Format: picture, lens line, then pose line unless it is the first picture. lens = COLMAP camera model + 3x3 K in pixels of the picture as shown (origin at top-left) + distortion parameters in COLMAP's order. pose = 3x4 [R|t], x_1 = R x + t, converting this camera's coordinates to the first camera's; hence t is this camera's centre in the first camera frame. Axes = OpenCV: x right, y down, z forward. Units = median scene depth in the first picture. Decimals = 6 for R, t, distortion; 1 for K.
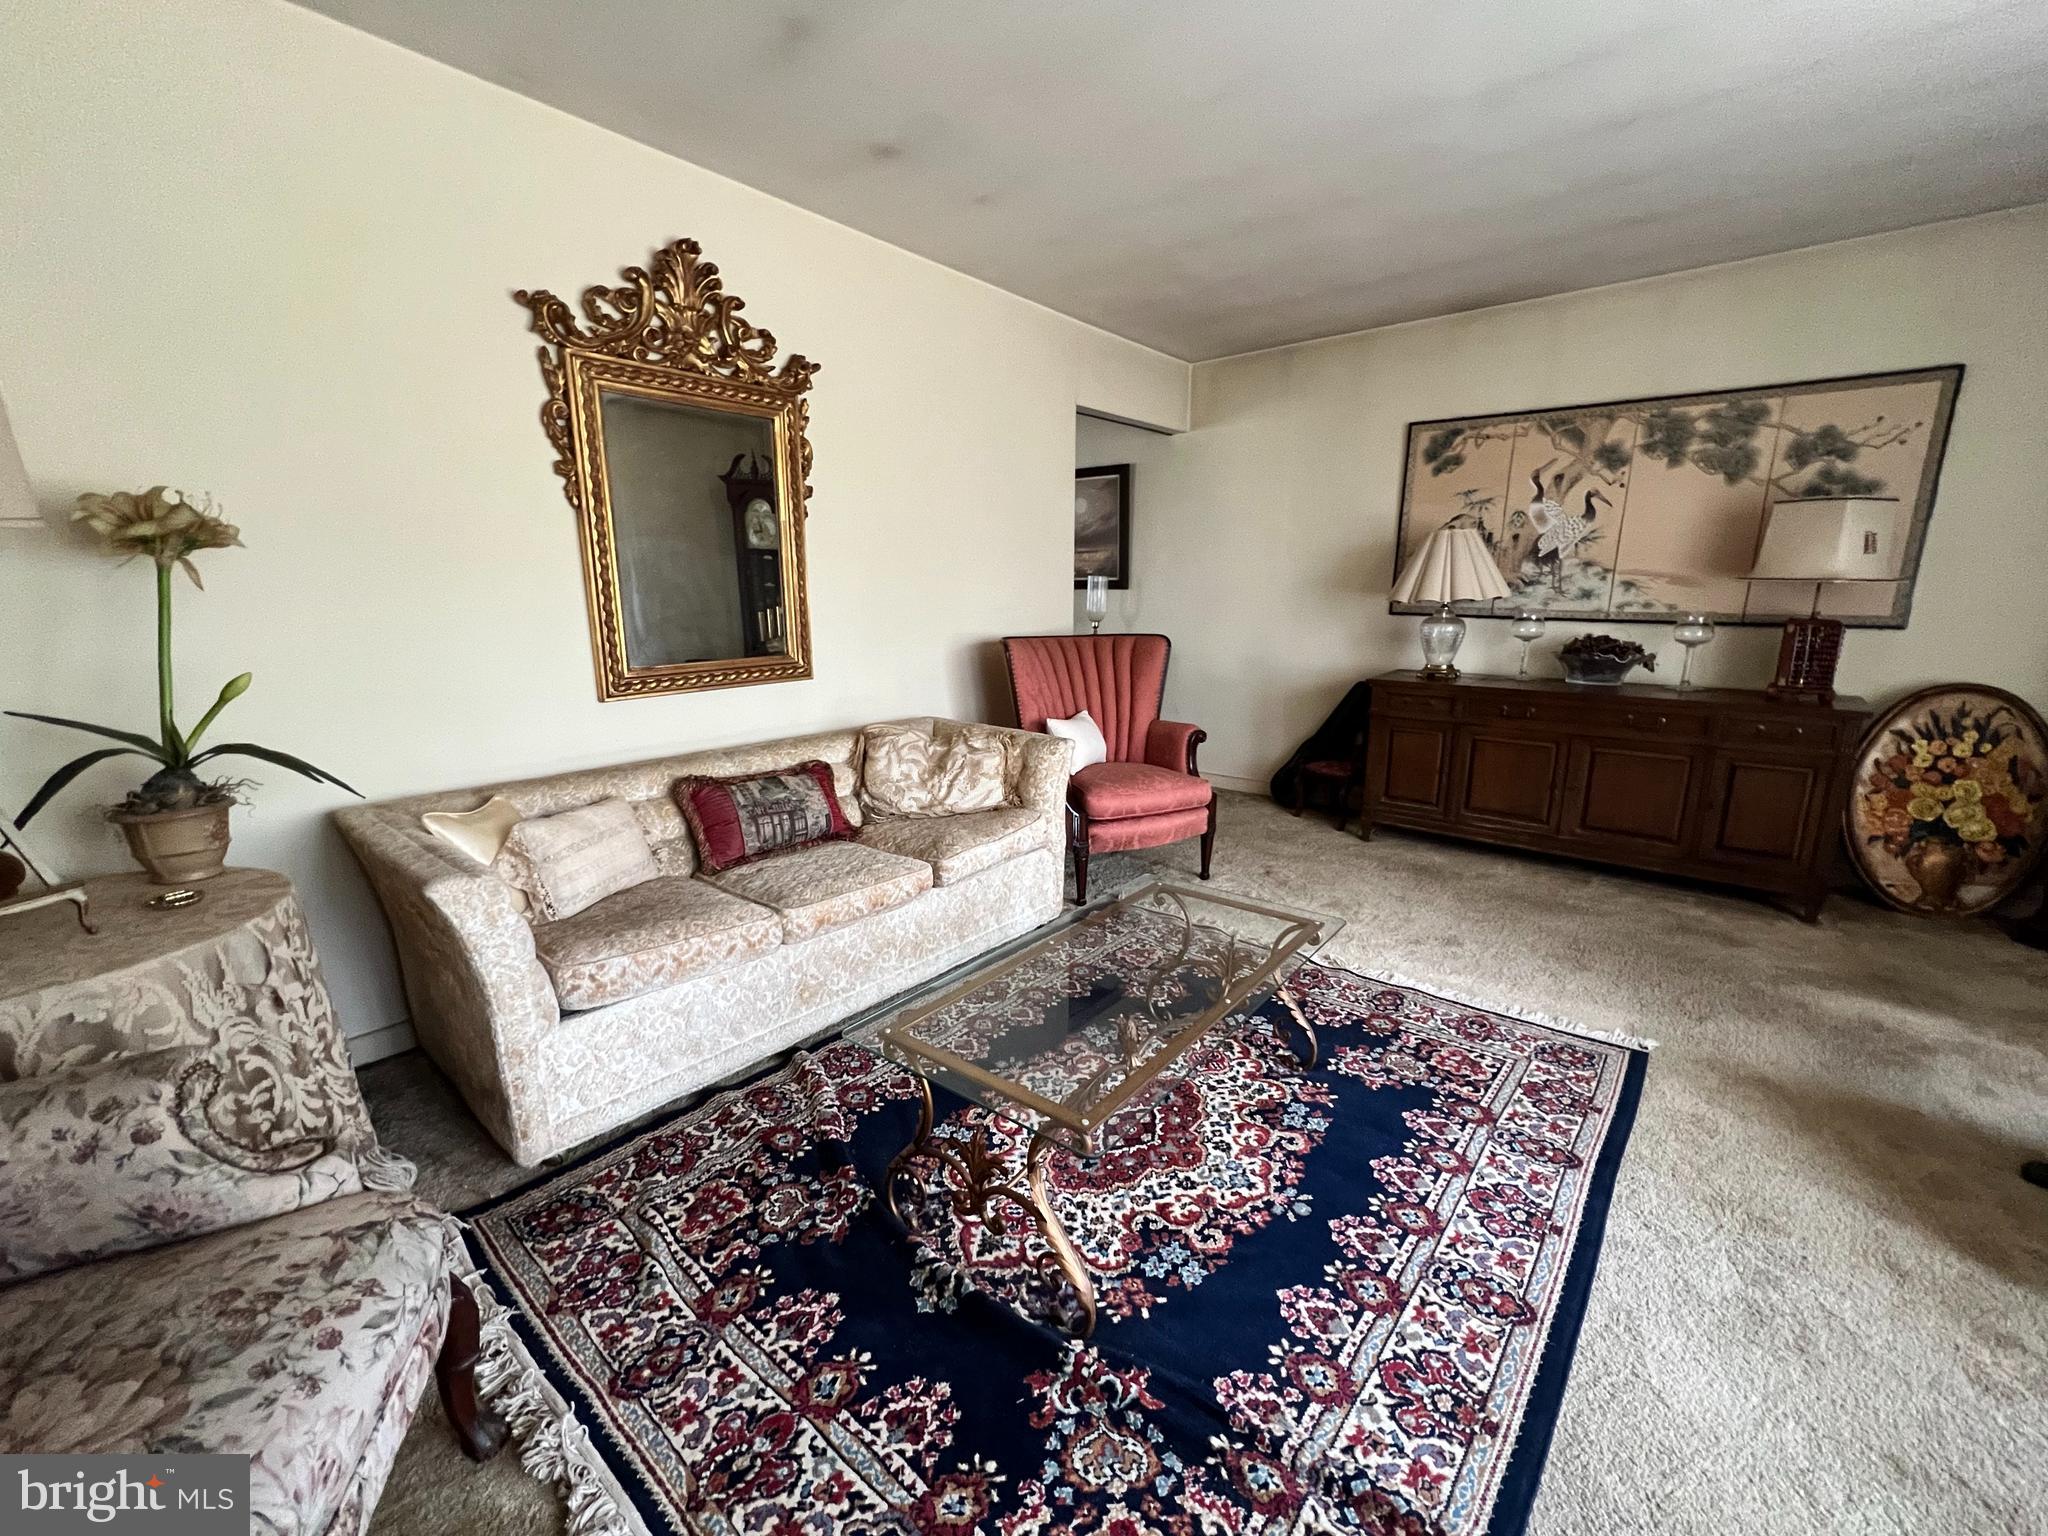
lens RADIAL K [[832.4, 0, 1030.6], [0, 832.4, 773.5], [0, 0, 1]] dist [-0.000263, -0.000498]
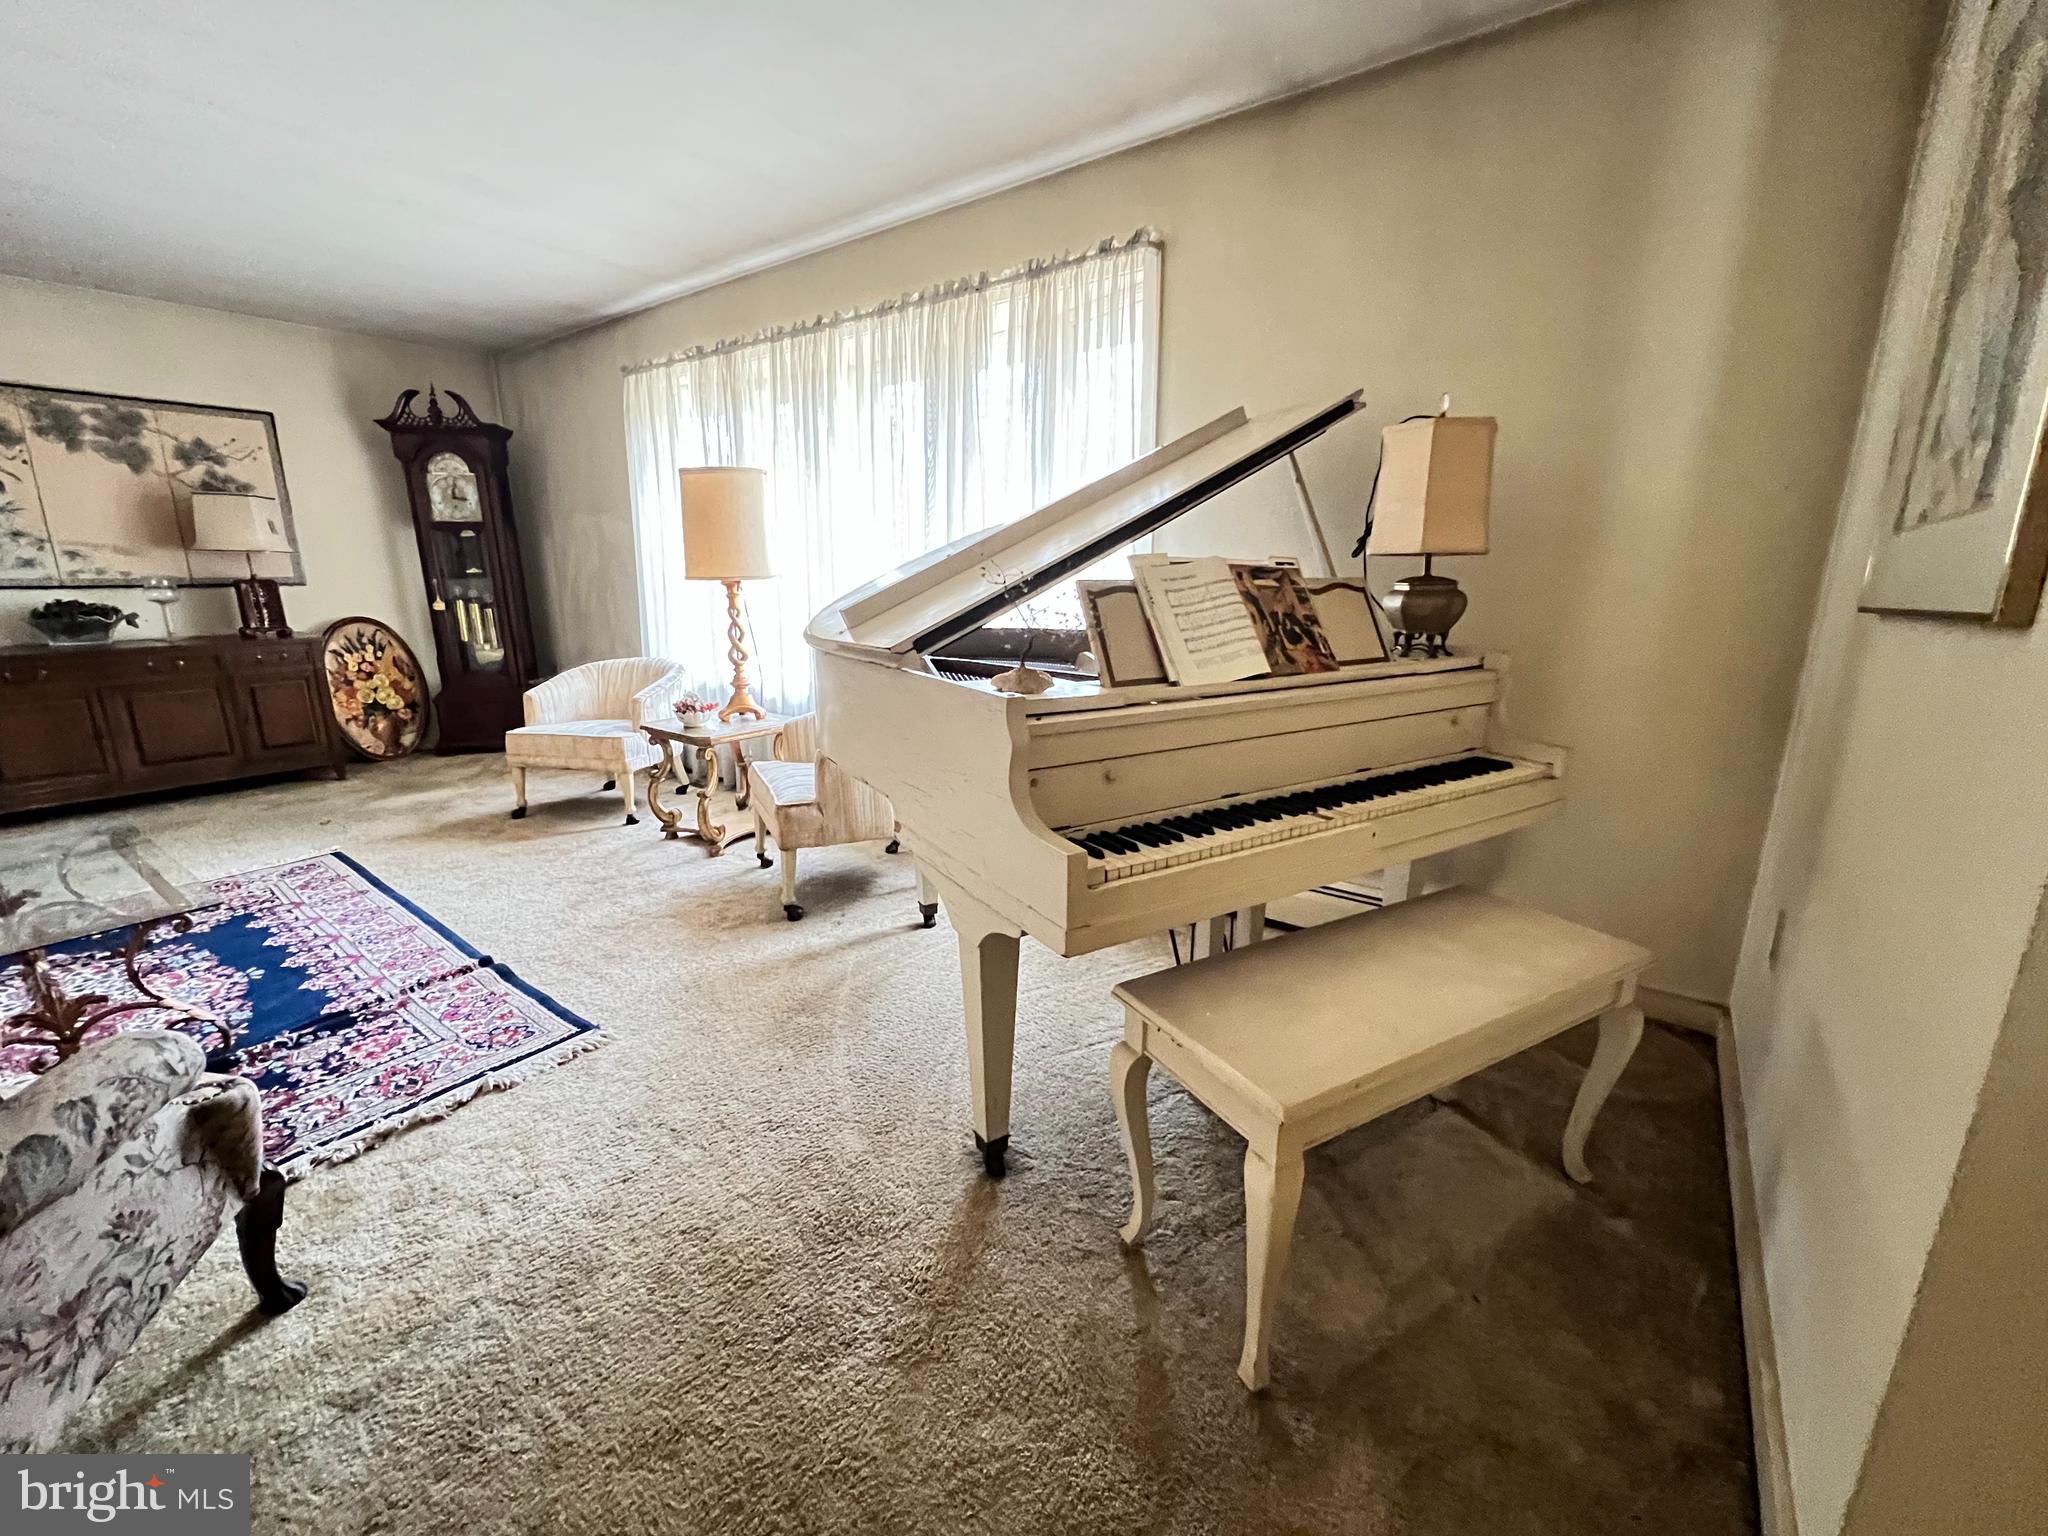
lens RADIAL K [[832.4, 0, 1031.3], [0, 832.4, 770.3], [0, 0, 1]] dist [-0.000263, -0.000498]
pose [[-0.051051, -0.239490, 0.969556, -0.730432], [0.217523, 0.944848, 0.244841, 0.080105], [-0.974719, 0.223400, 0.003859, -0.286734]]
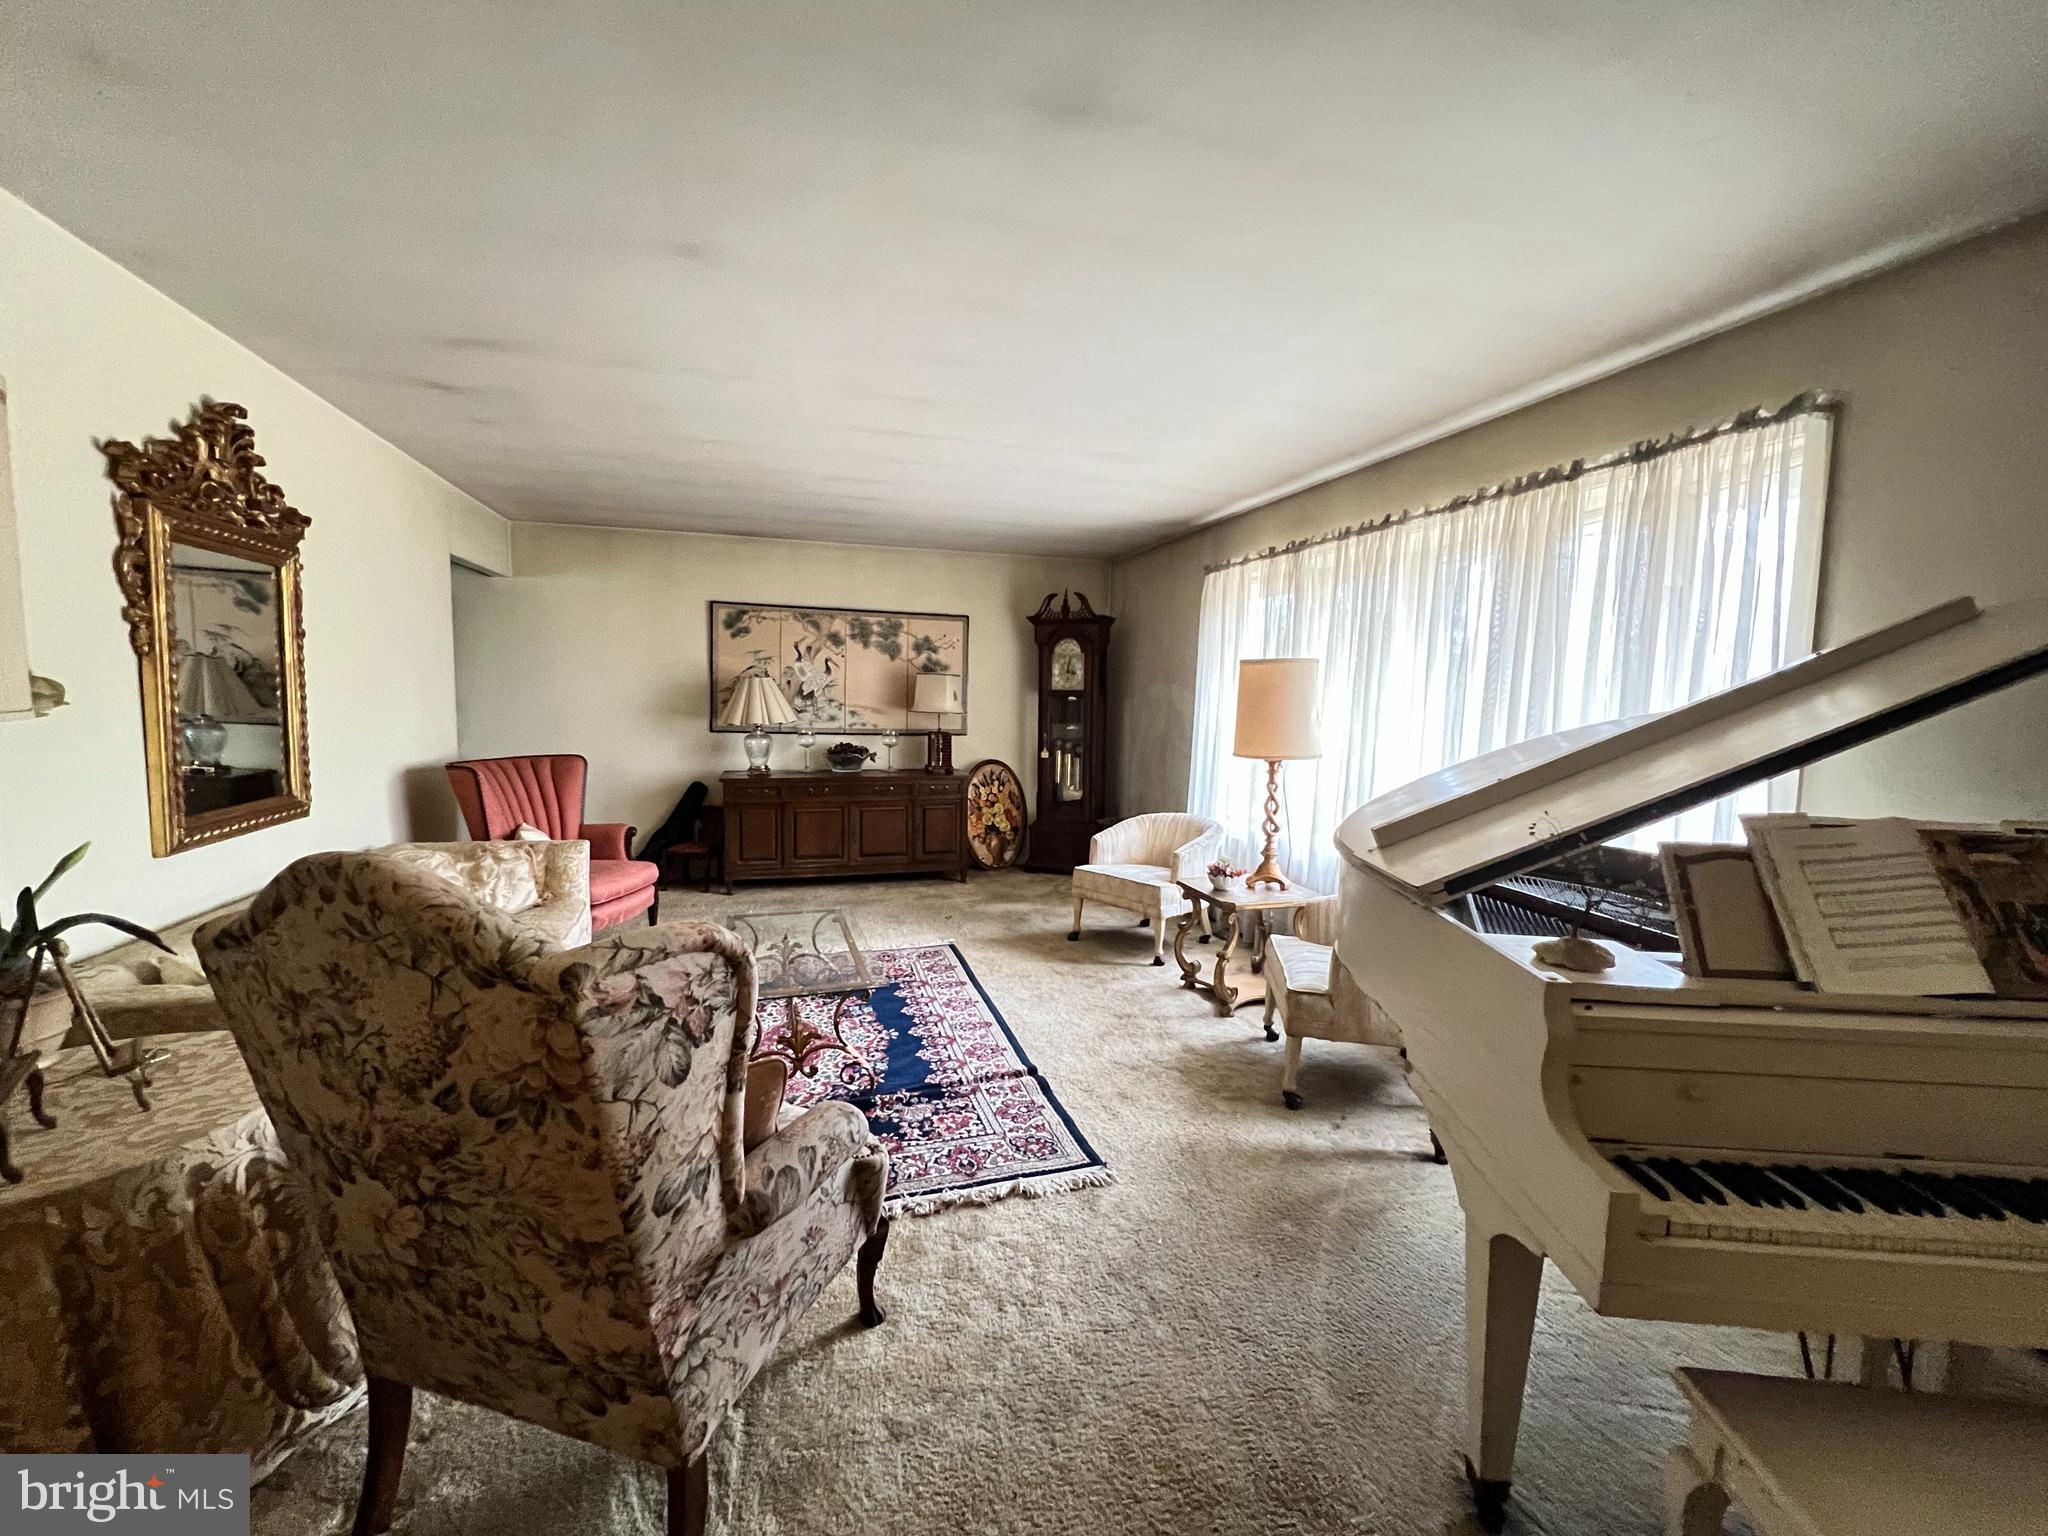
lens RADIAL K [[832.4, 0, 1030.0], [0, 832.4, 771.6], [0, 0, 1]] dist [-0.000263, -0.000498]
pose [[0.543994, -0.064665, 0.836594, -0.763520], [0.165778, 0.985656, -0.031610, 0.009581], [-0.822550, 0.155884, 0.546911, -0.315786]]
